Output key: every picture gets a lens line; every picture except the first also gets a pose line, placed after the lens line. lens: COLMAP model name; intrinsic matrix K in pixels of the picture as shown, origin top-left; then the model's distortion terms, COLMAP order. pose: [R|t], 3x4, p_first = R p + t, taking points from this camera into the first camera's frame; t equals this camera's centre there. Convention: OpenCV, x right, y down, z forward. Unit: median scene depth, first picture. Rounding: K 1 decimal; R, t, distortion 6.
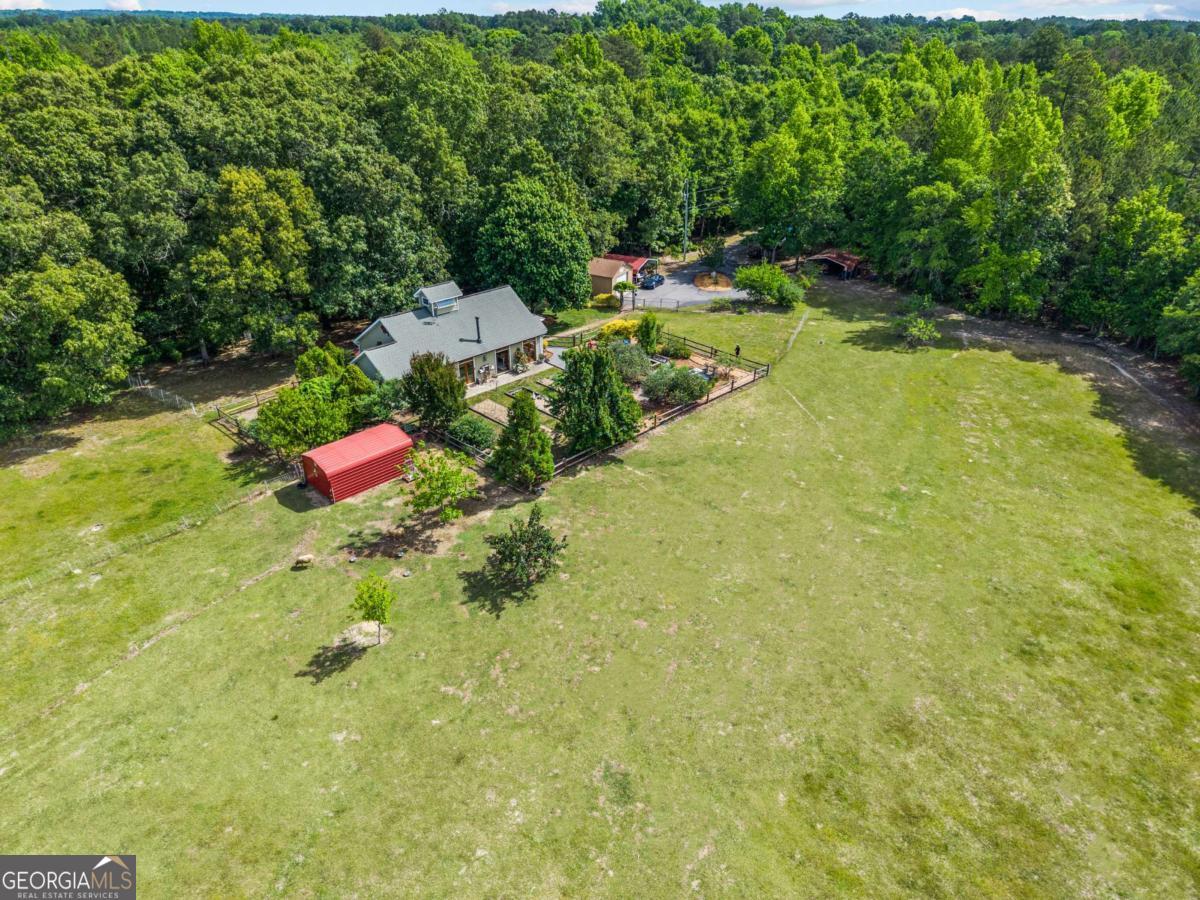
lens RADIAL K [[787.1, 0, 598.0], [0, 787.1, 469.1], [0, 0, 1]] dist [0.069328, -0.091596]
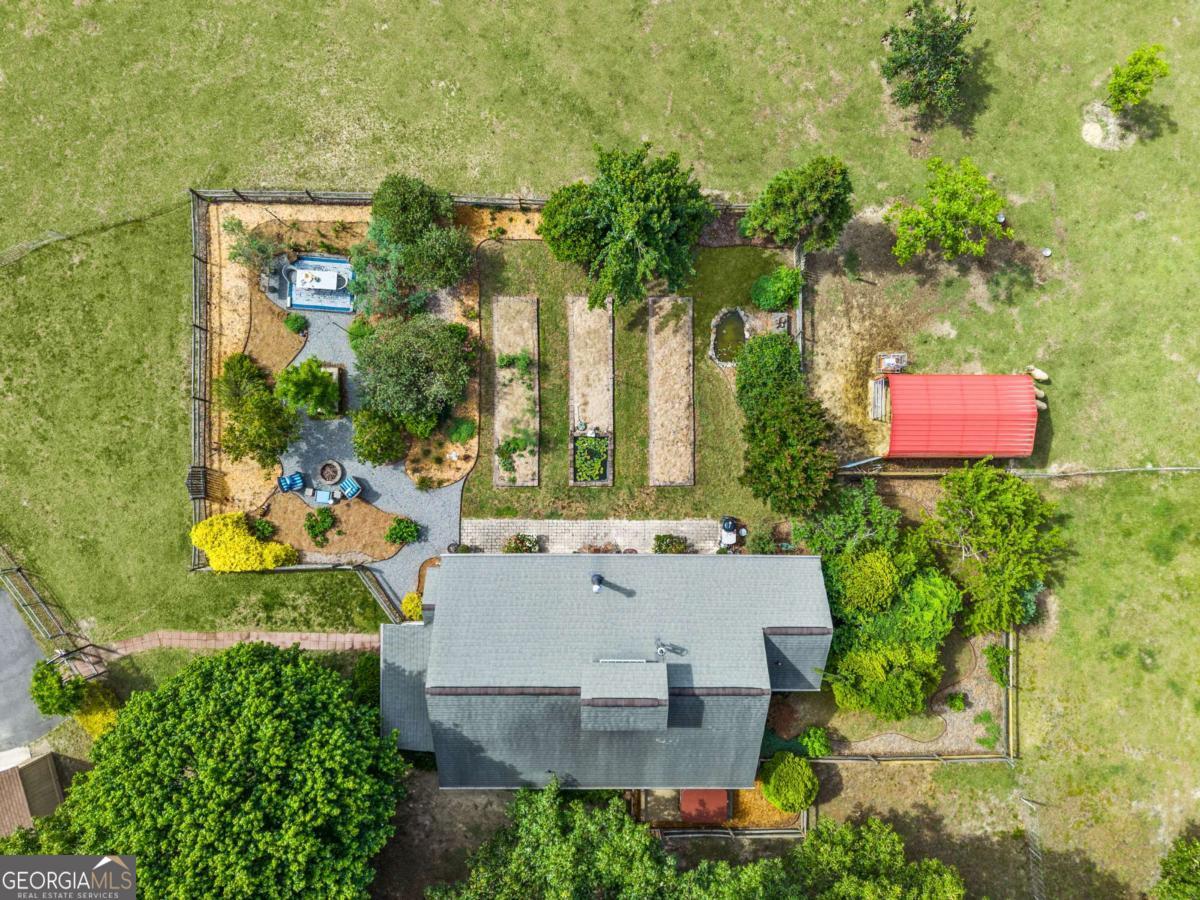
lens RADIAL K [[833.3, 0, 599.8], [0, 833.3, 477.9], [0, 0, 1]] dist [0.016285, -0.006395]
pose [[-0.700432, -0.713539, -0.016057, -0.104833], [0.335196, -0.348734, 0.875230, -0.649777], [-0.630110, 0.607657, 0.483440, 0.761262]]
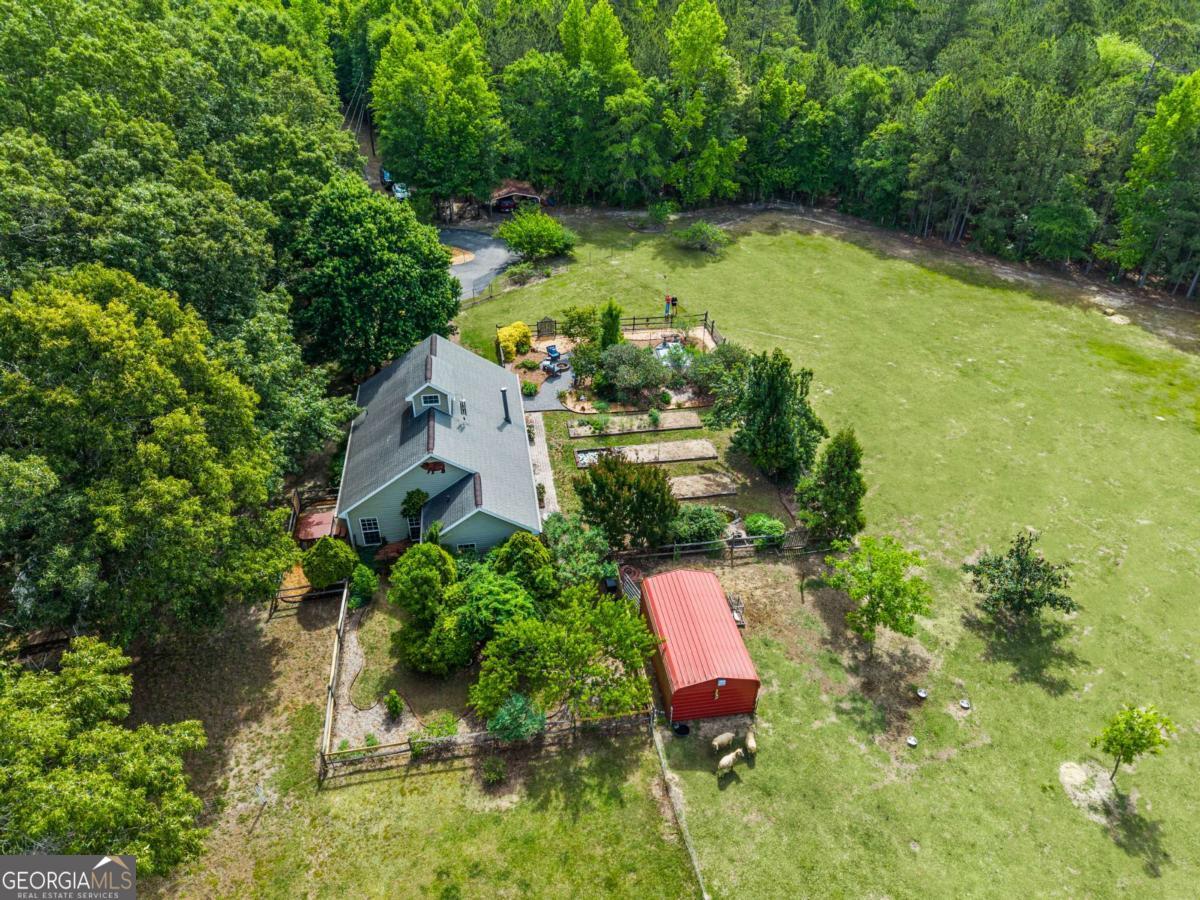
lens RADIAL K [[804.3, 0, 600.0], [0, 804.3, 450.0], [0, 0, 1]] dist [0.036541, -0.028658]
pose [[0.590720, -0.450250, 0.669570, -0.629130], [0.396110, 0.884775, 0.245501, -0.301444], [-0.702955, 0.120201, 0.701003, 0.494955]]
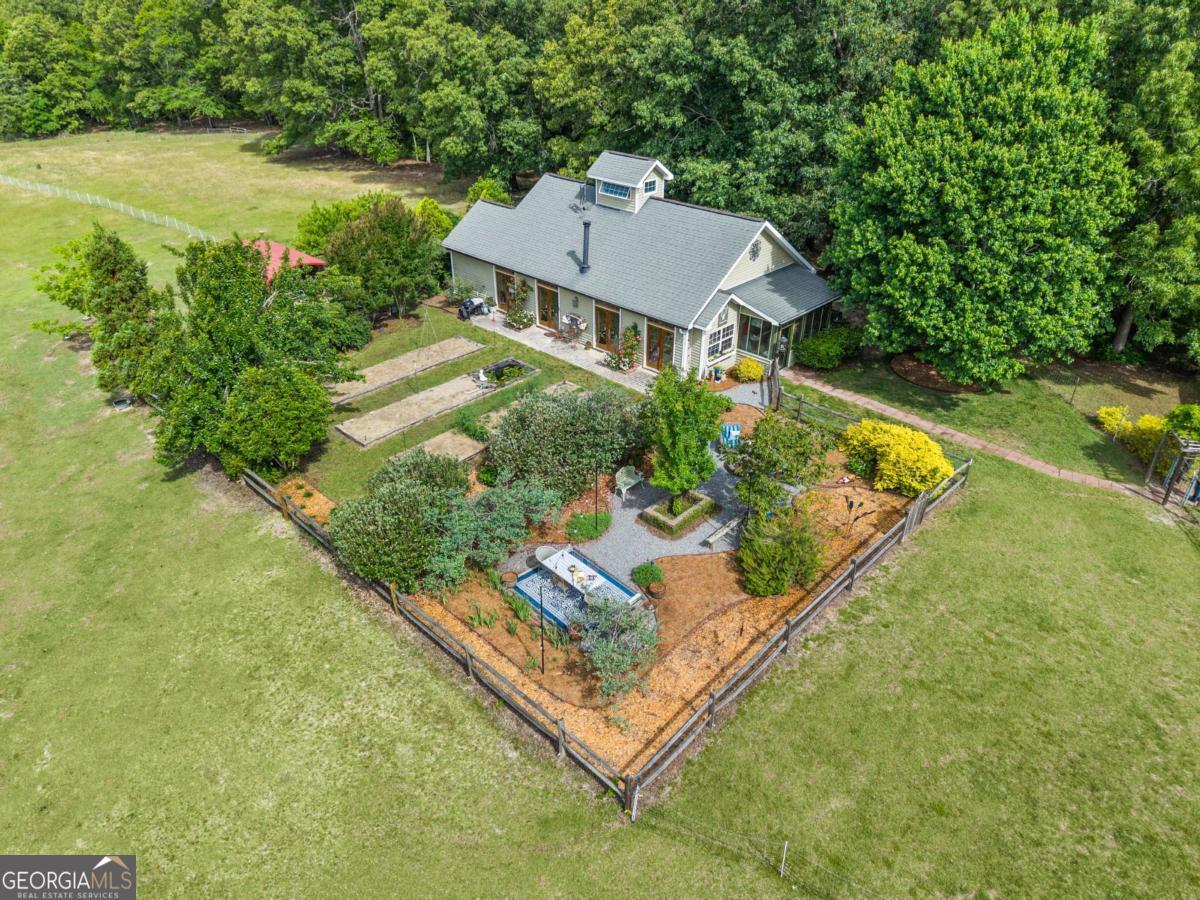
lens RADIAL K [[804.3, 0, 600.0], [0, 804.3, 450.0], [0, 0, 1]] dist [0.036541, -0.028658]
pose [[0.014271, 0.502708, -0.864338, 0.411914], [-0.495607, 0.754326, 0.430541, -0.334295], [0.868430, 0.422228, 0.259911, 0.993379]]
